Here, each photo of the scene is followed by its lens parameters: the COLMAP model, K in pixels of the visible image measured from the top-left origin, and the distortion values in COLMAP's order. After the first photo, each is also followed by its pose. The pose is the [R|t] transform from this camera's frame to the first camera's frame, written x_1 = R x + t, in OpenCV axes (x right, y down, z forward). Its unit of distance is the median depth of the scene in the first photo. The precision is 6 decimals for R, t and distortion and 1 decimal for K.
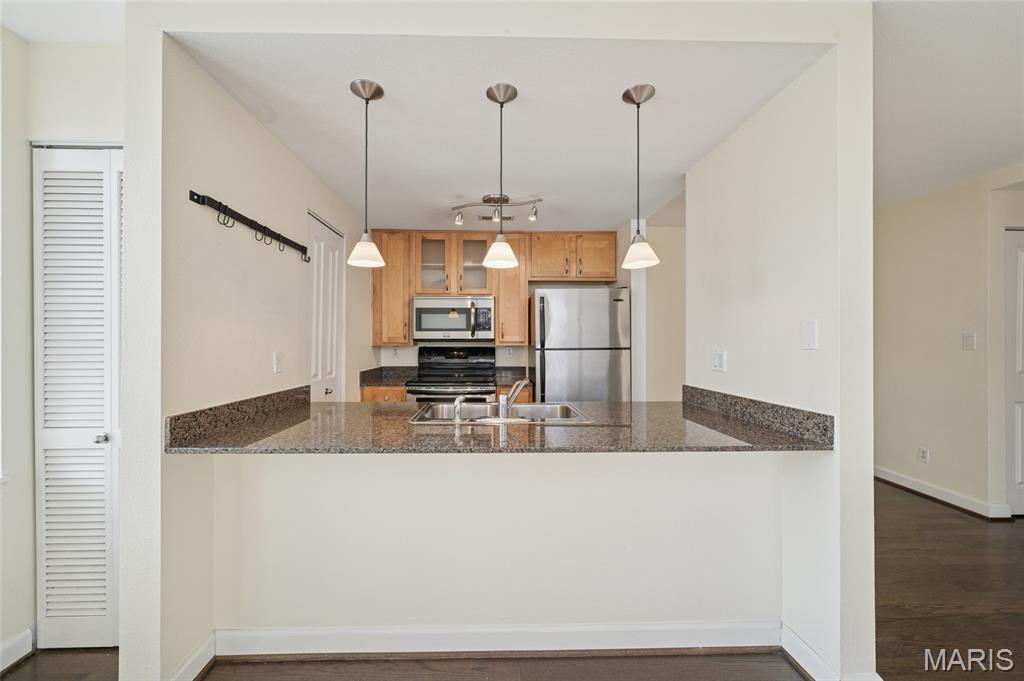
lens RADIAL K [[387.5, 0, 499.9], [0, 387.5, 339.7], [0, 0, 1]] dist [-0.002100, -0.000202]
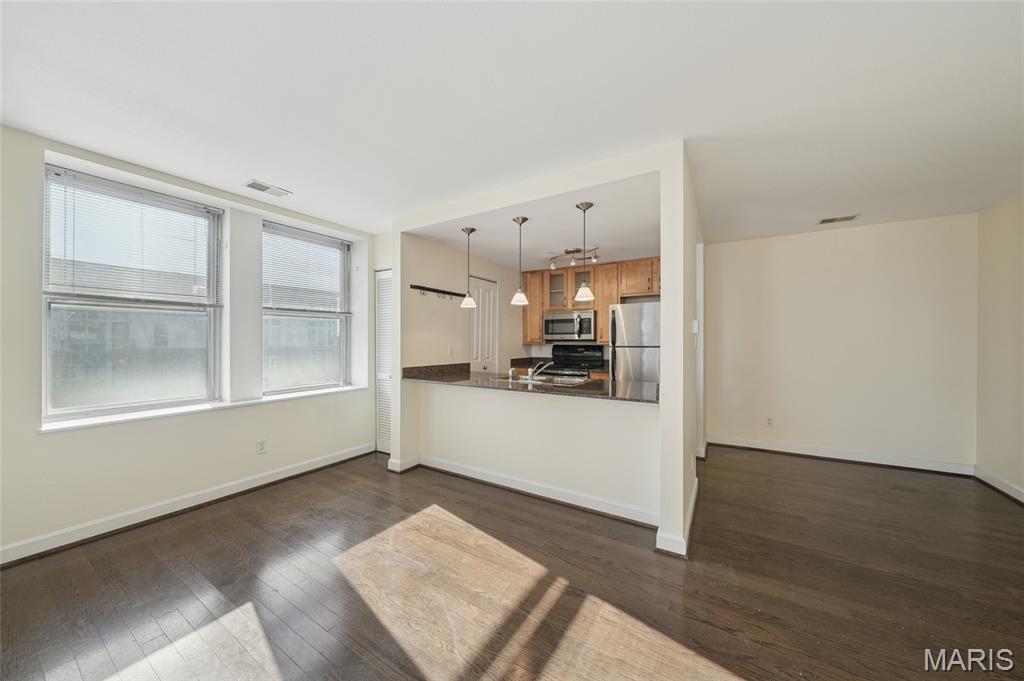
lens RADIAL K [[352.0, 0, 512.0], [0, 352.0, 340.5], [0, 0, 1]] dist [-0.001436, -0.000152]
pose [[0.835854, 0.001935, -0.548949, 0.544947], [-0.000818, 0.999997, 0.002279, -0.001165], [0.548951, -0.001456, 0.835853, -0.316389]]
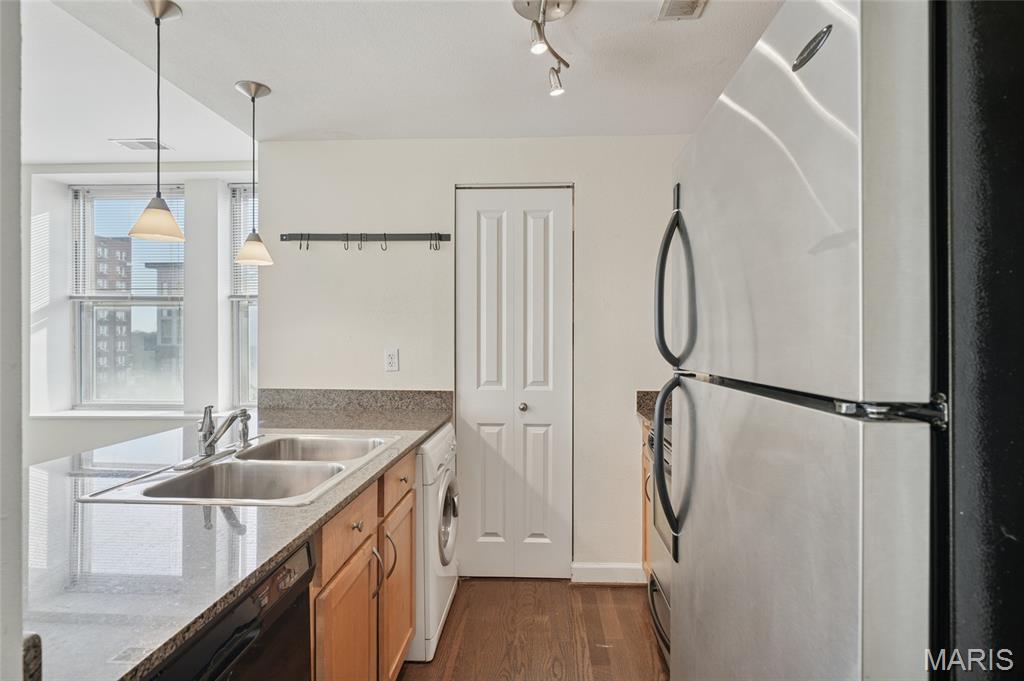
lens RADIAL K [[525.9, 0, 517.6], [0, 525.9, 337.4], [0, 0, 1]] dist [0.000175, 0.000108]
pose [[-0.064426, 0.000135, -0.997922, 0.522573], [0.001219, 0.999999, 0.000057, -0.001231], [0.997922, -0.001213, -0.064426, 0.962433]]
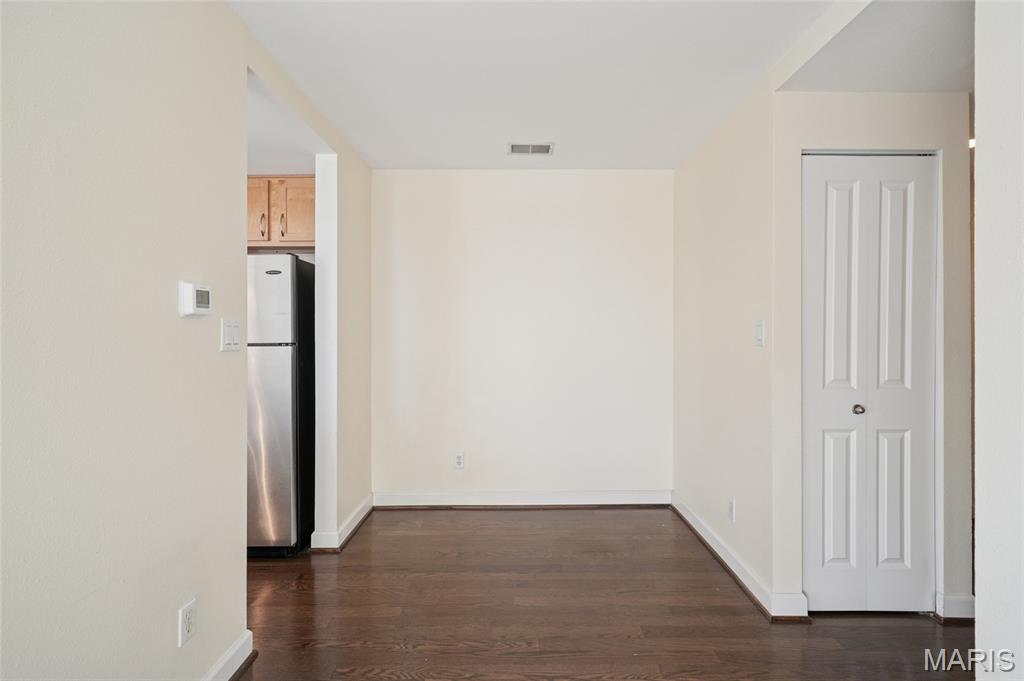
lens RADIAL K [[487.4, 0, 510.3], [0, 487.4, 333.2], [0, 0, 1]] dist [0.000718, 0.000474]
pose [[0.999254, -0.002015, -0.038579, 0.800652], [0.002133, 0.999993, 0.003006, 0.000713], [0.038572, -0.003086, 0.999251, 0.179676]]
